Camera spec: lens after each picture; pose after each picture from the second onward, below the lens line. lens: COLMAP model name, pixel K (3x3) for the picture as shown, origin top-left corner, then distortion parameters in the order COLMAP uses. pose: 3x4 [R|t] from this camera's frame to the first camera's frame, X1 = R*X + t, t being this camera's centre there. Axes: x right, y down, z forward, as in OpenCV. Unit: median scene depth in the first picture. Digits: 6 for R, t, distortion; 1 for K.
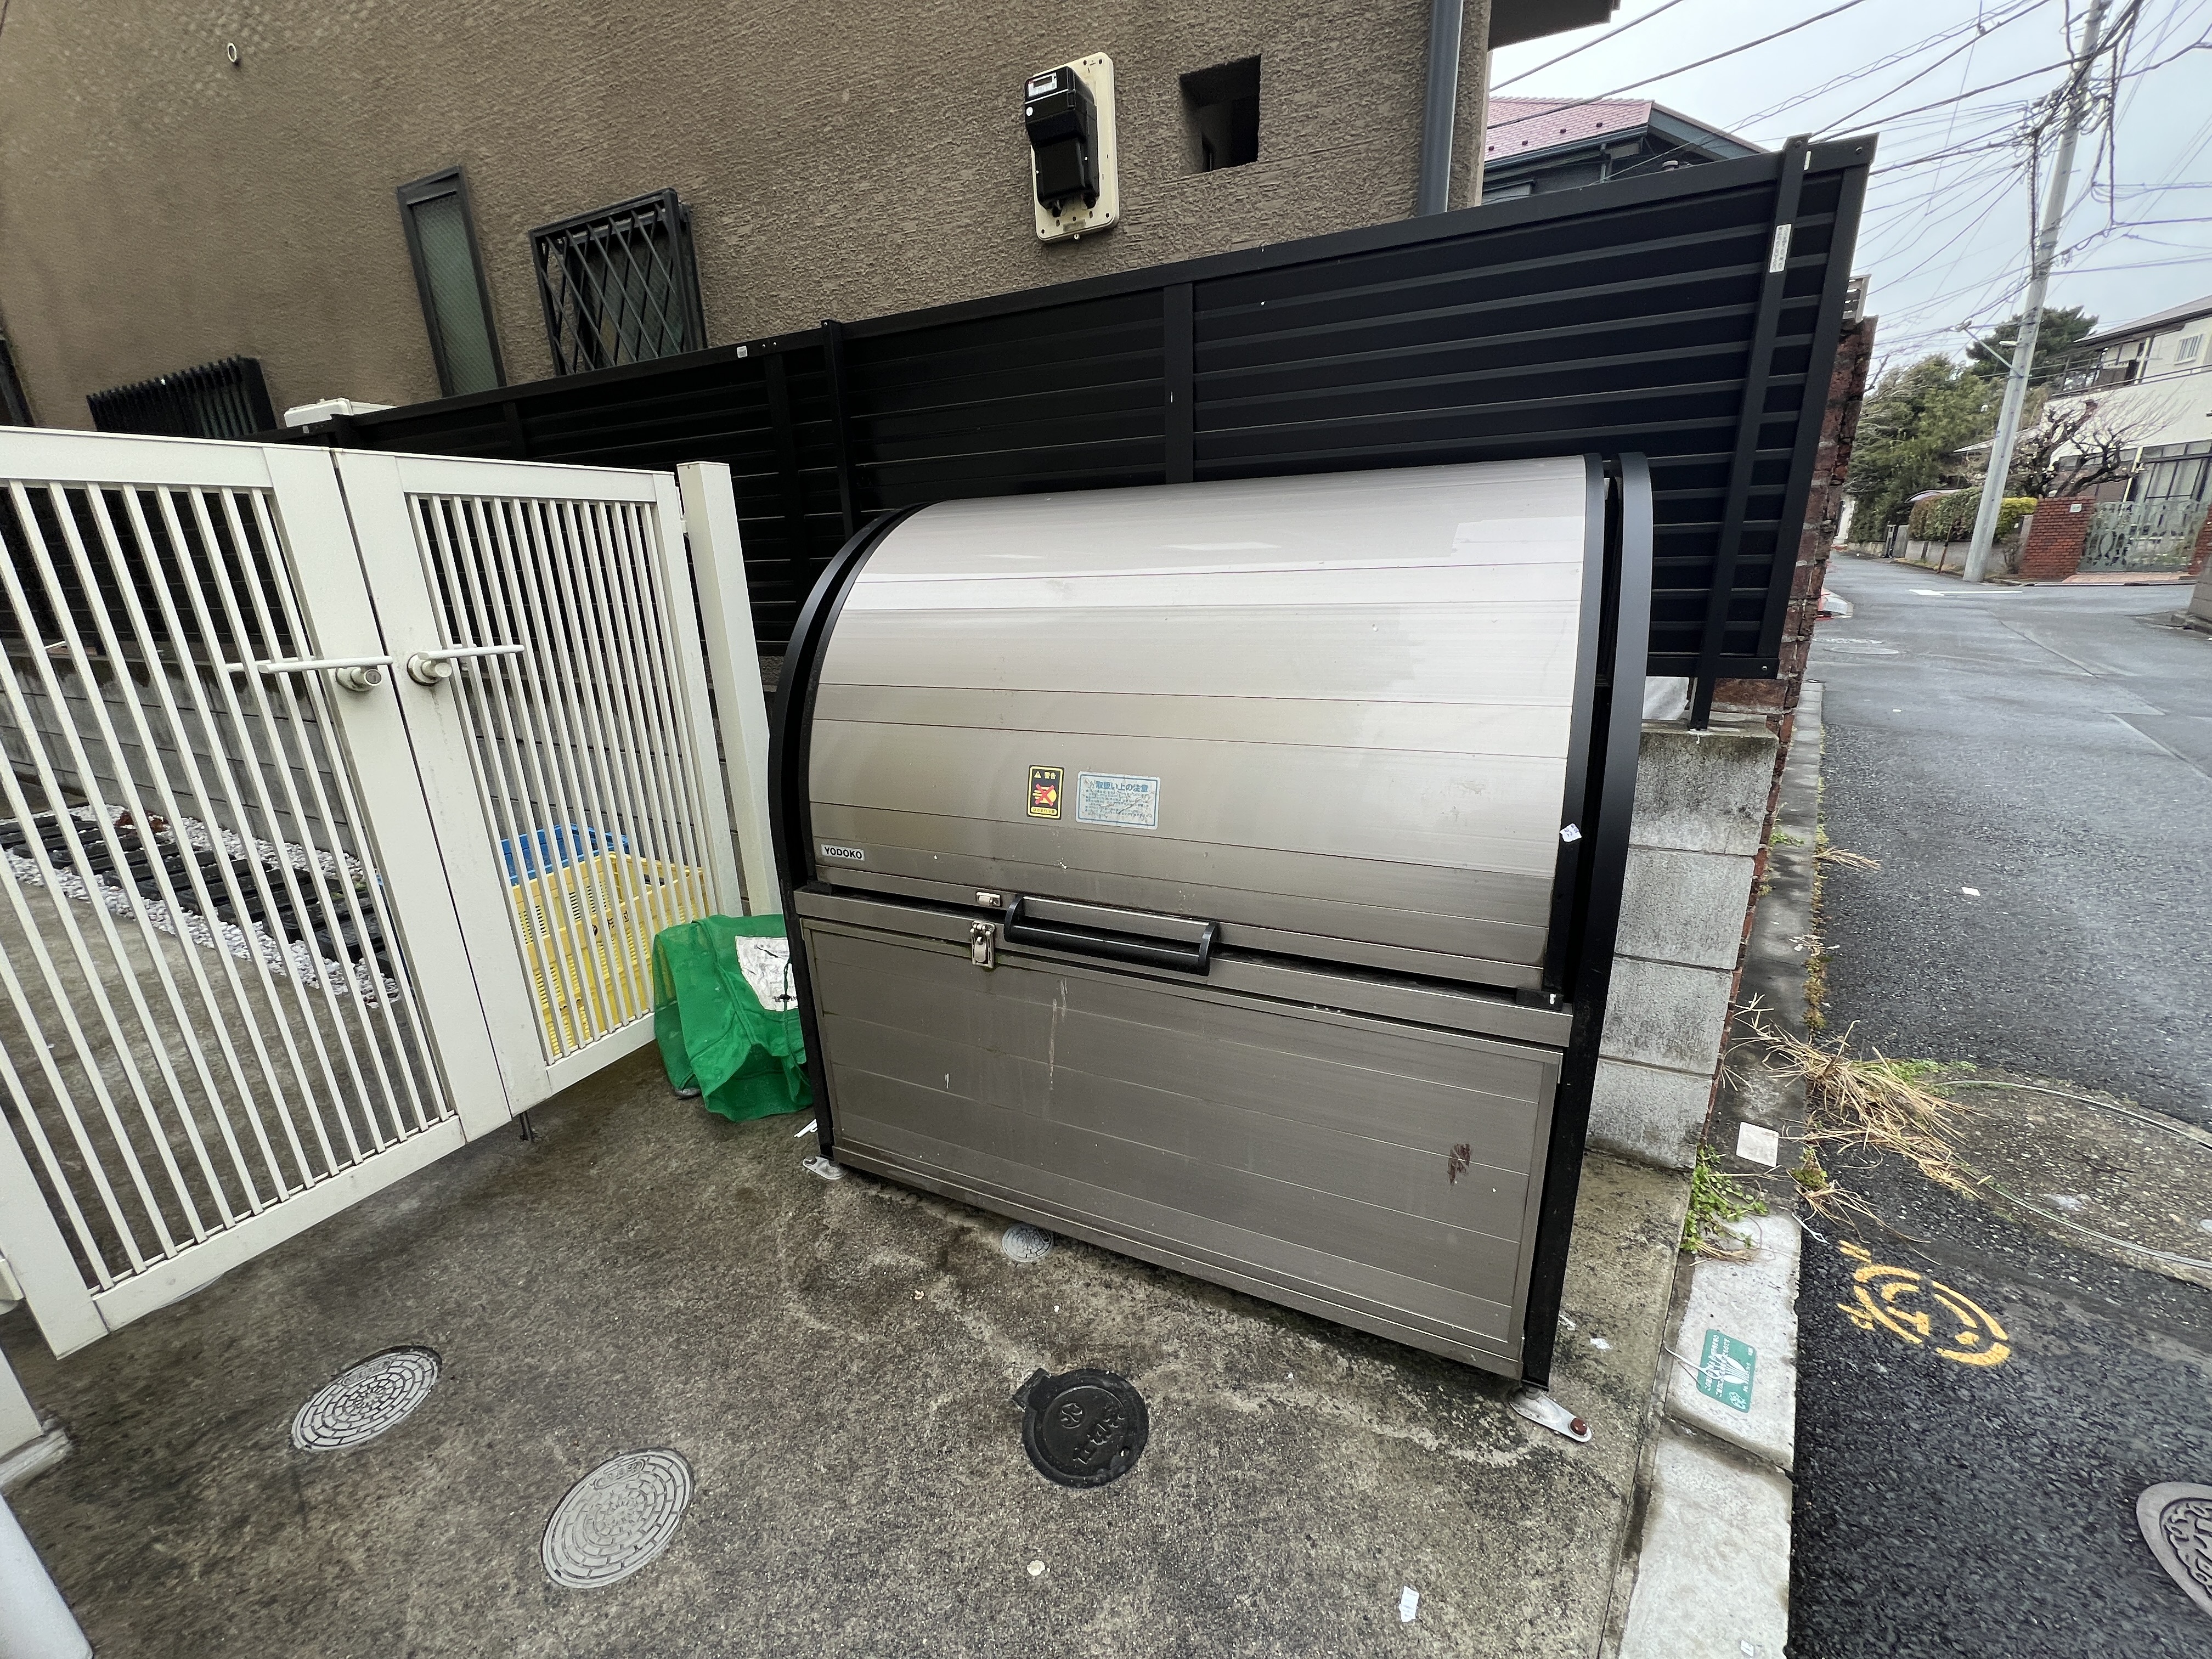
lens RADIAL K [[883.3, 0, 1101.2], [0, 883.3, 836.3], [0, 0, 1]] dist [0.000274, -0.000424]
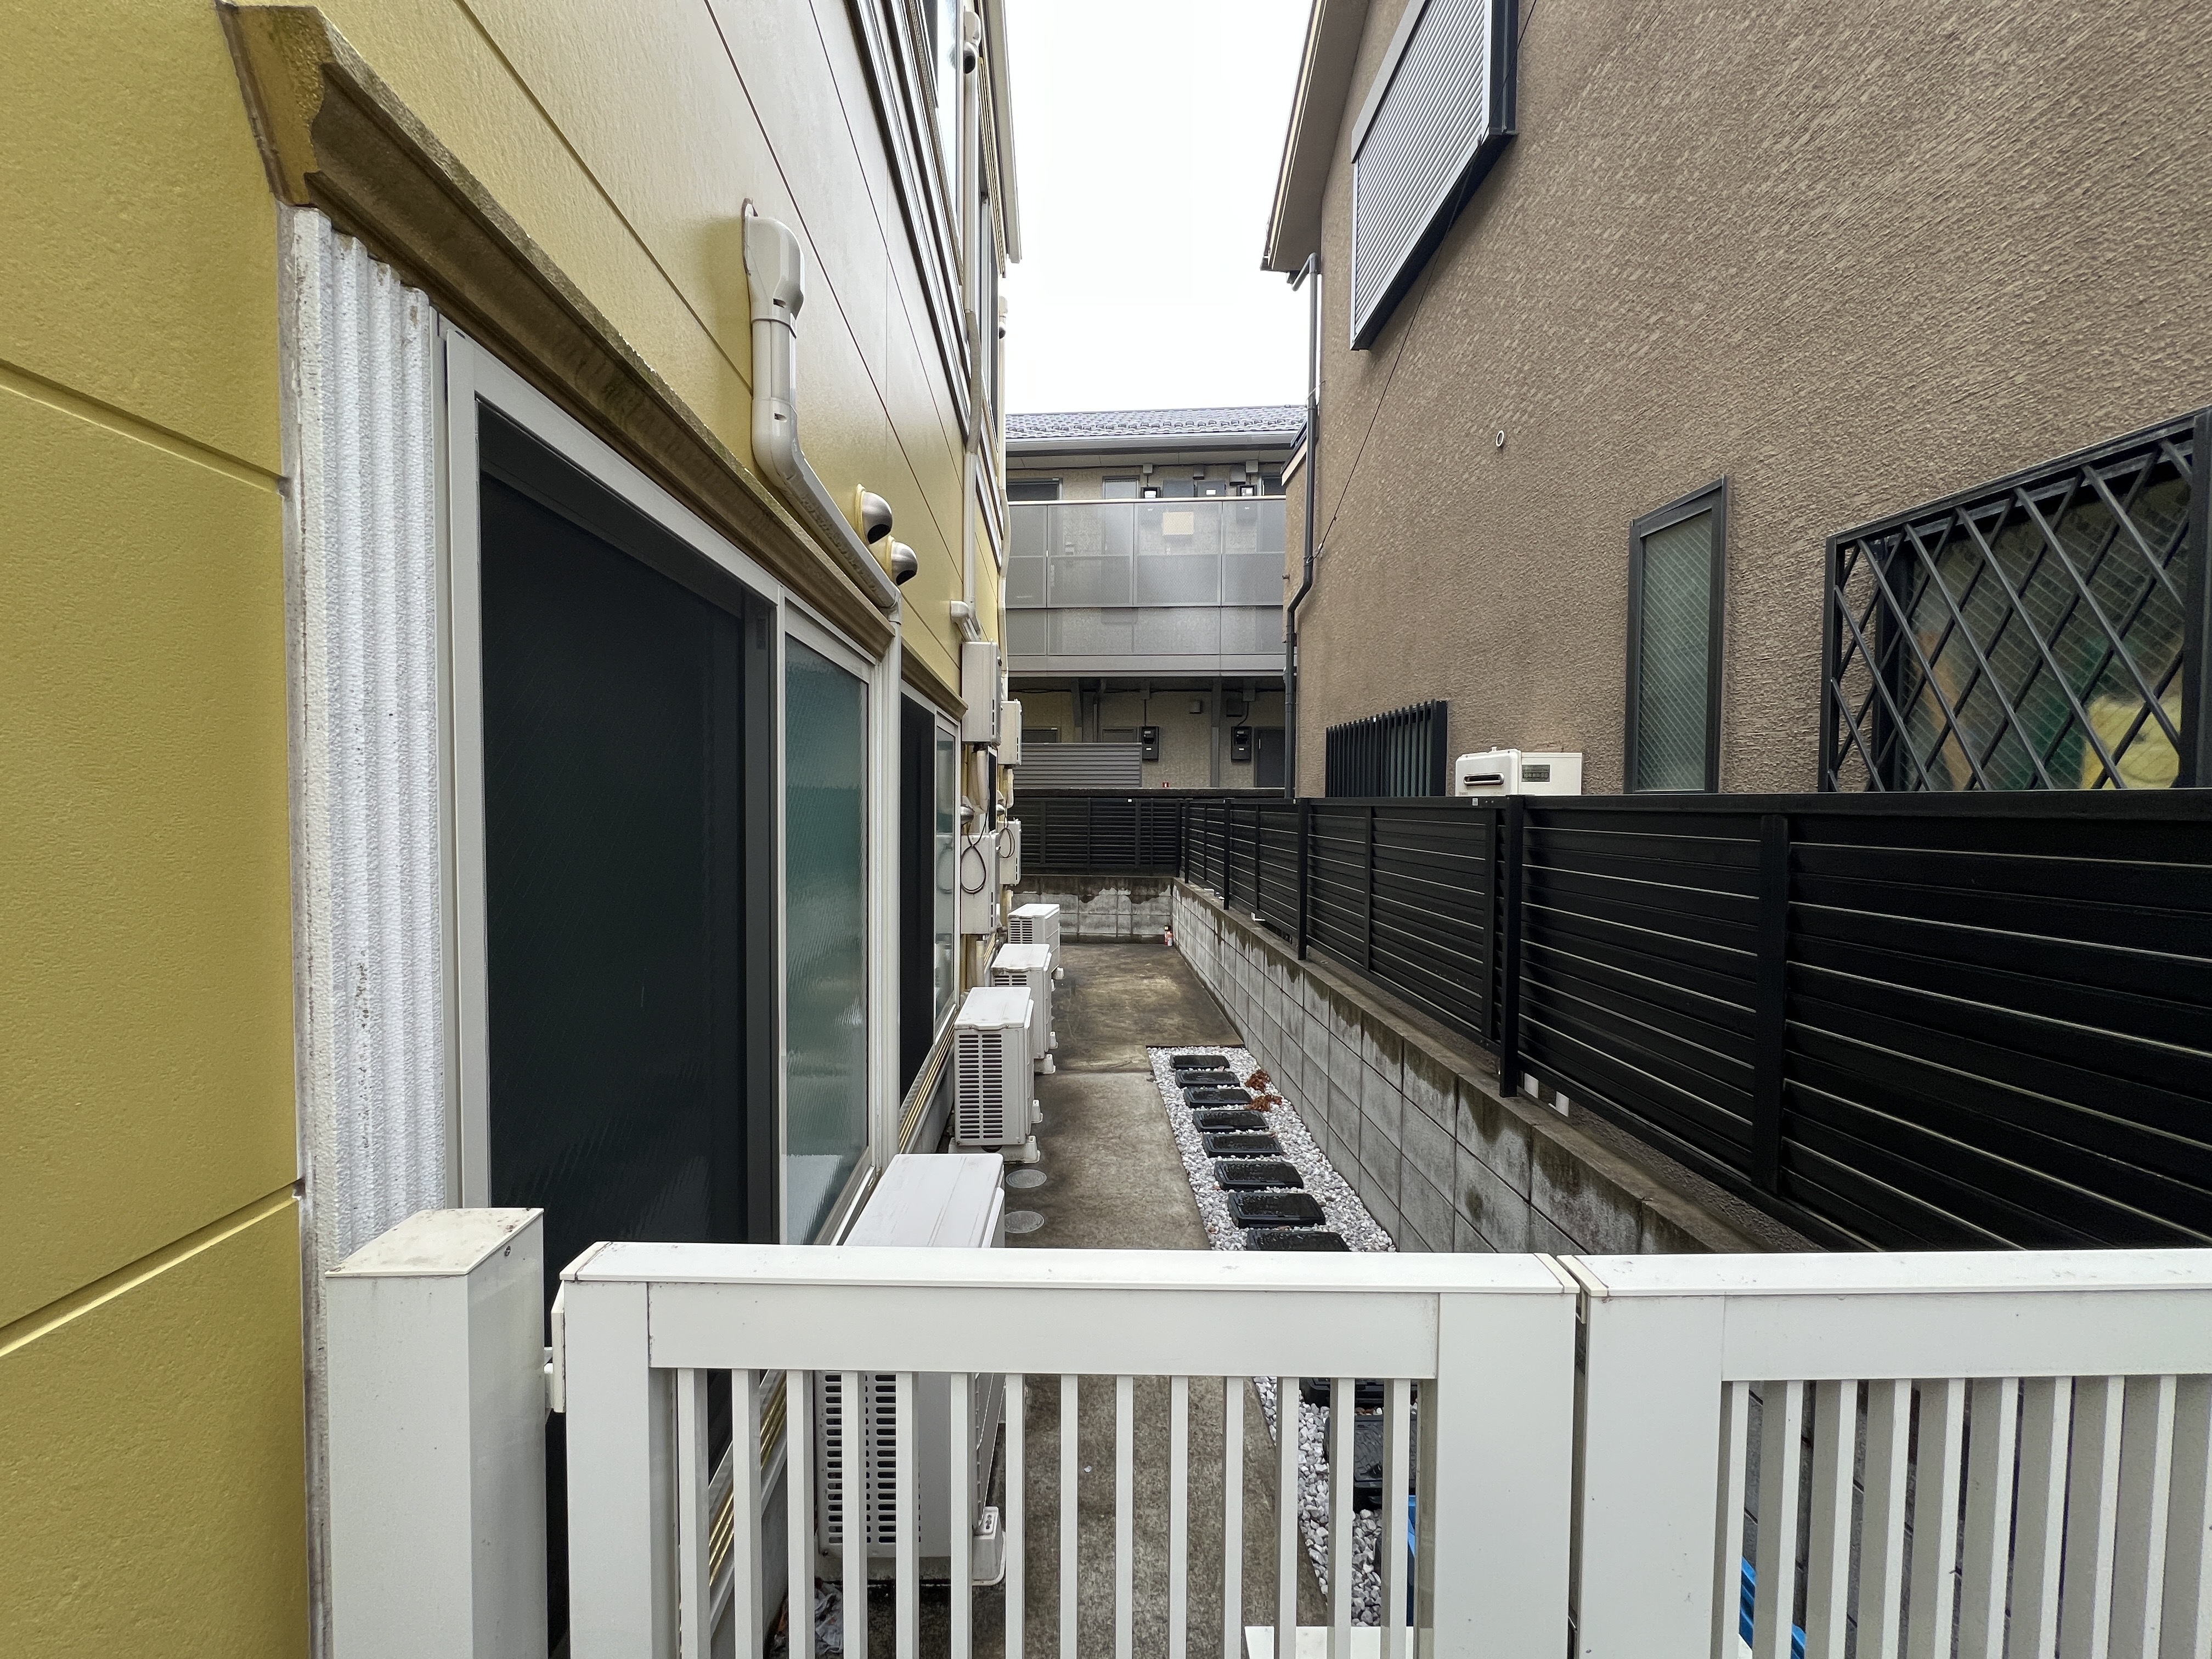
lens RADIAL K [[883.3, 0, 1100.6], [0, 883.3, 831.8], [0, 0, 1]] dist [0.000274, -0.000424]
pose [[0.480126, 0.064625, -0.874816, -0.290508], [-0.280319, 0.956294, -0.083204, -0.241810], [0.831204, 0.285176, 0.477257, 0.260348]]
